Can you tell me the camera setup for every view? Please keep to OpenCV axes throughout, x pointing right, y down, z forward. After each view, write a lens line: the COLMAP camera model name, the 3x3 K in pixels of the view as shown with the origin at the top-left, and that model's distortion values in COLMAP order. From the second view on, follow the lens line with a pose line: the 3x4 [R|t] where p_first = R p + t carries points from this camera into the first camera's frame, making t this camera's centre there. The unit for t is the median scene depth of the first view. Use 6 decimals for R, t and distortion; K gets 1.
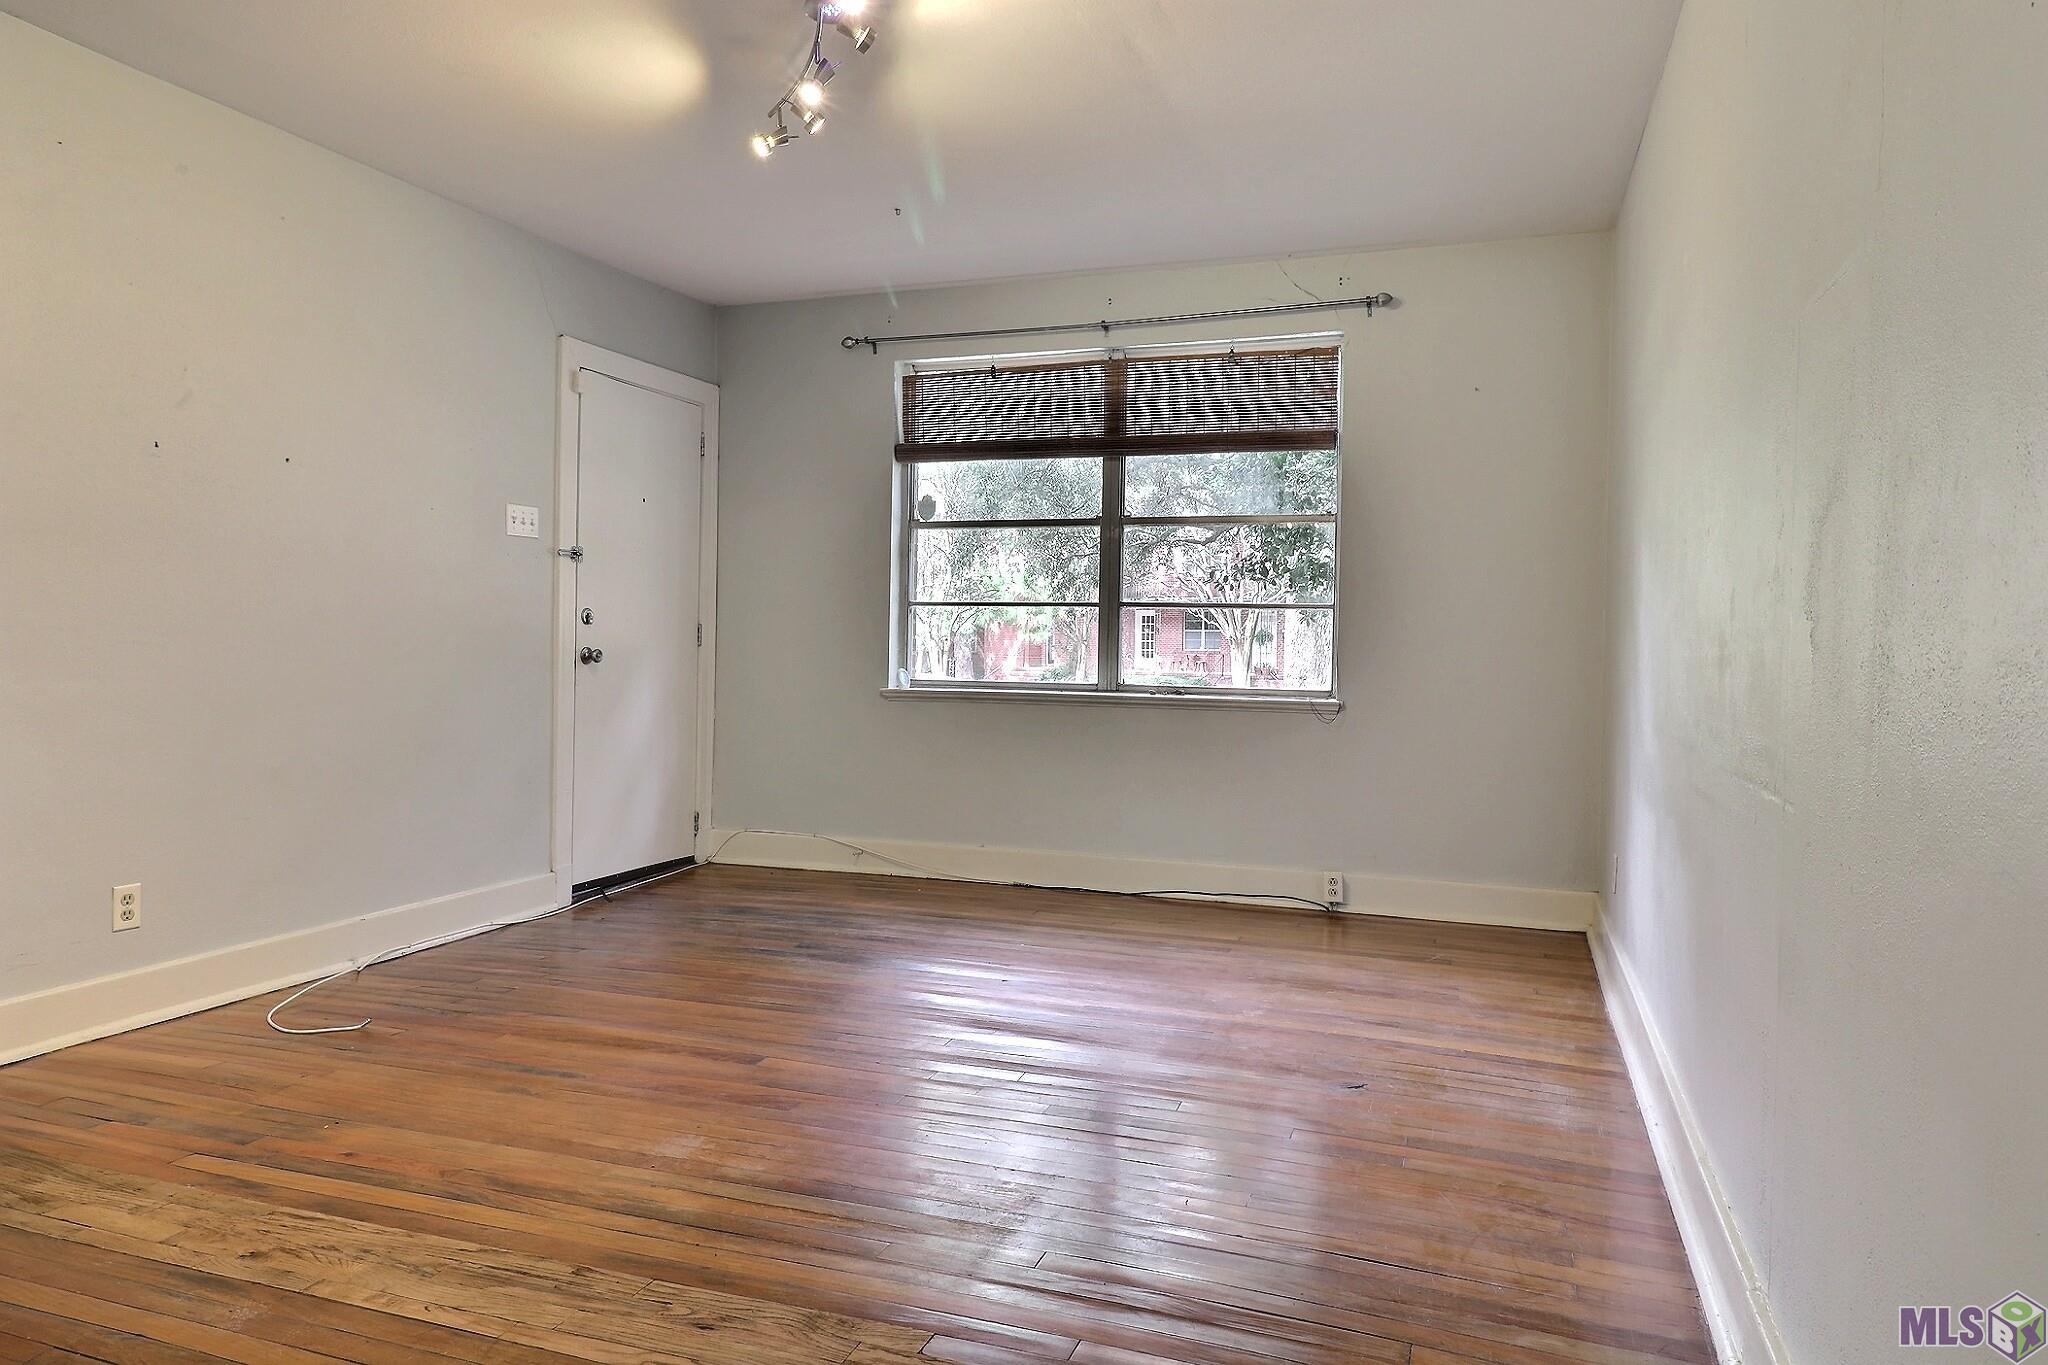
lens RADIAL K [[1274.1, 0, 1038.0], [0, 1274.1, 690.4], [0, 0, 1]] dist [0.011195, 0.002062]
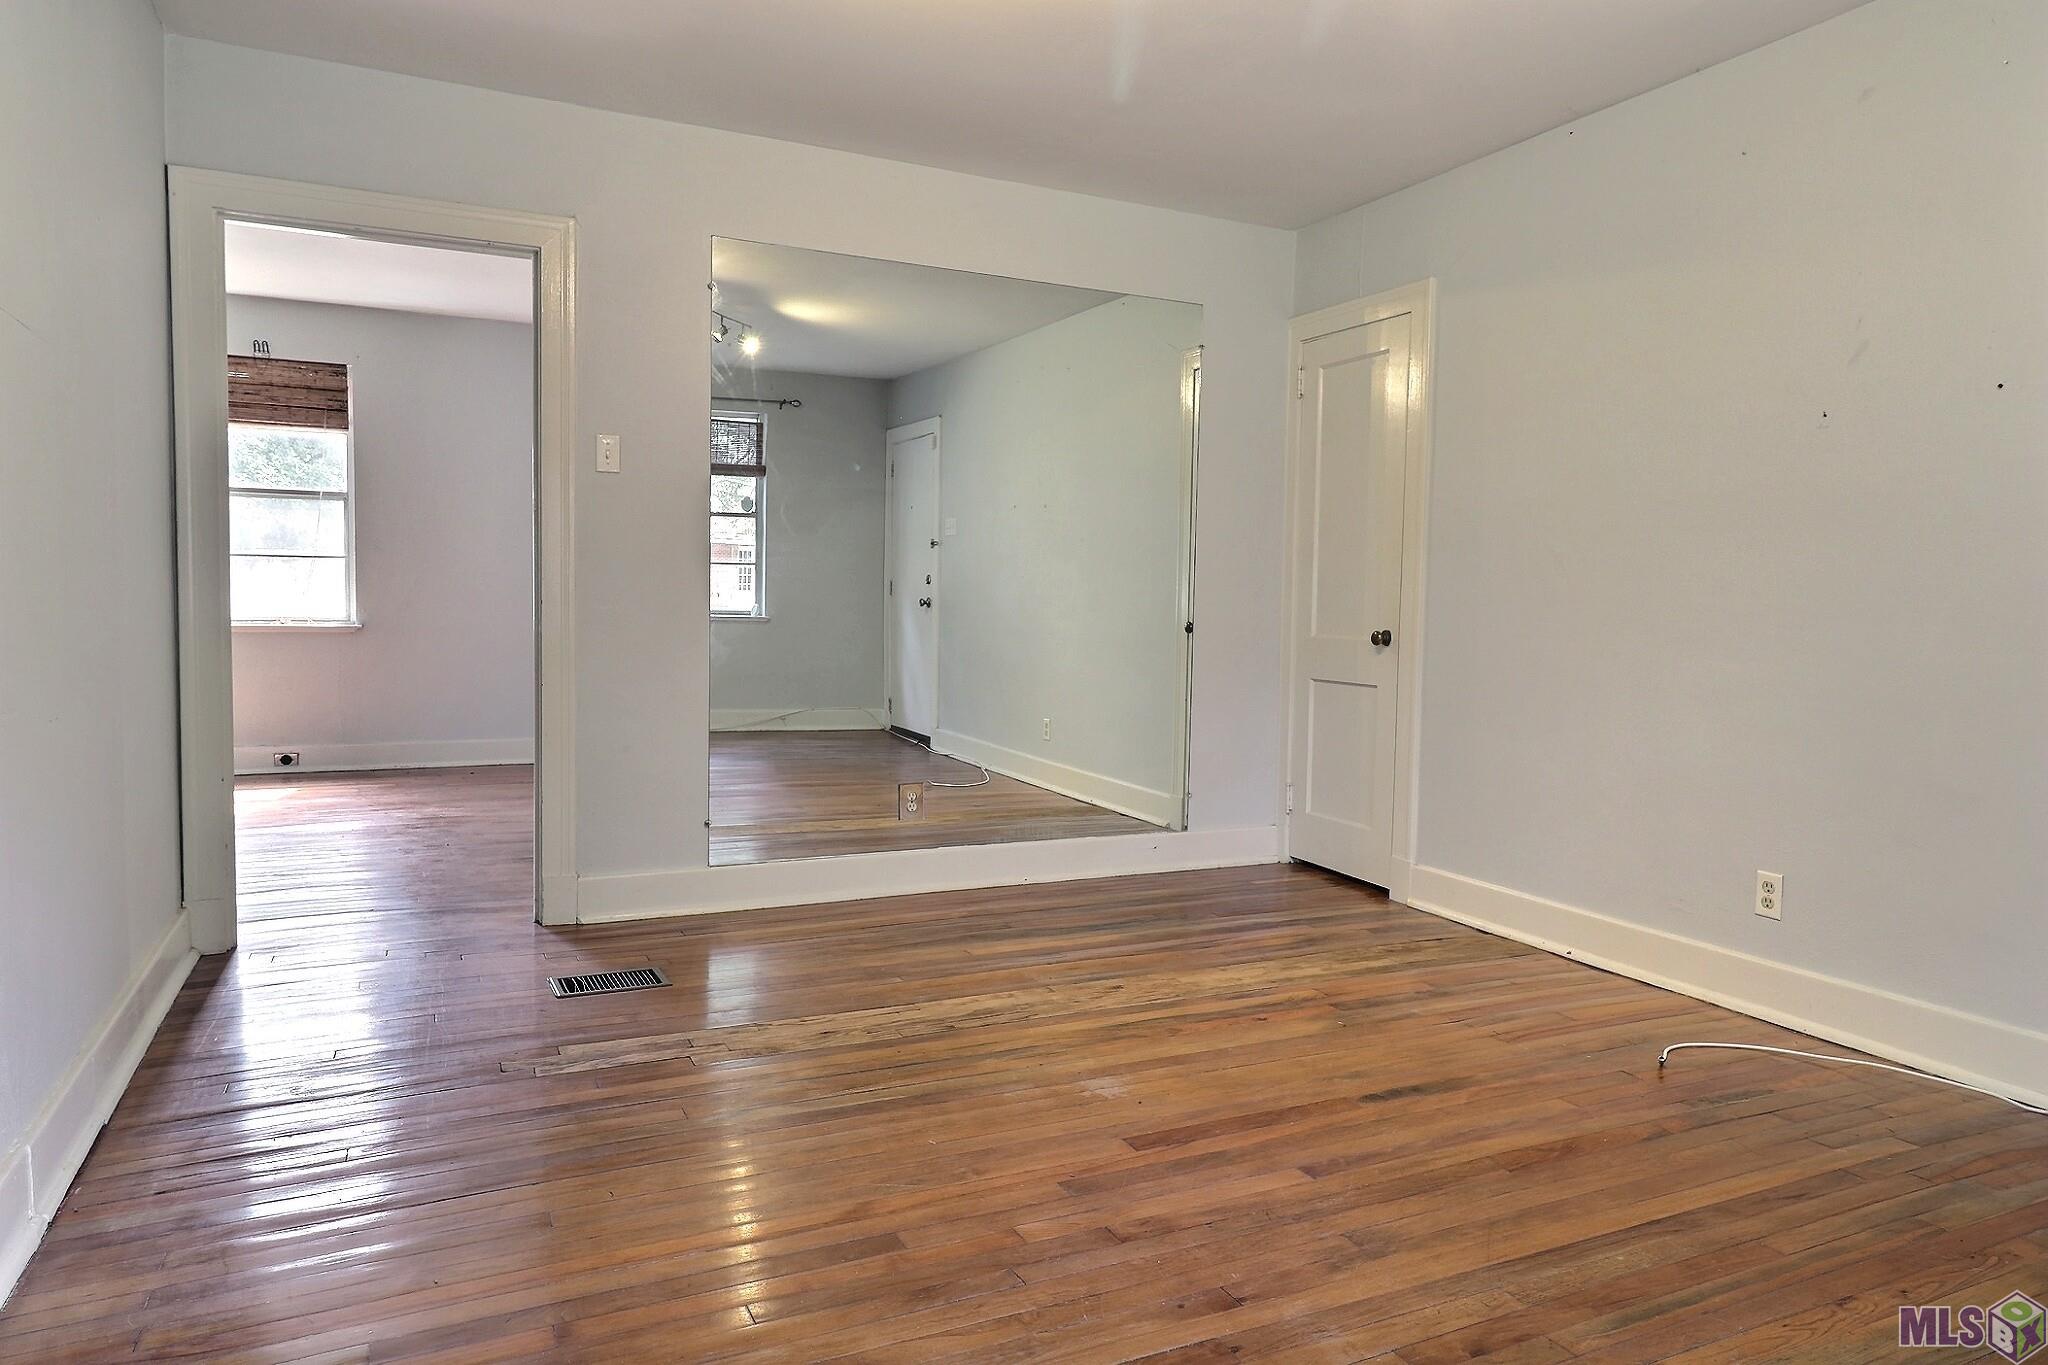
lens RADIAL K [[1274.1, 0, 1031.5], [0, 1274.1, 689.8], [0, 0, 1]] dist [0.011195, 0.002062]
pose [[-0.699674, 0.020182, -0.714177, 0.521067], [-0.051650, 0.995557, 0.078735, -0.048731], [0.712593, 0.091976, -0.695523, 1.710927]]
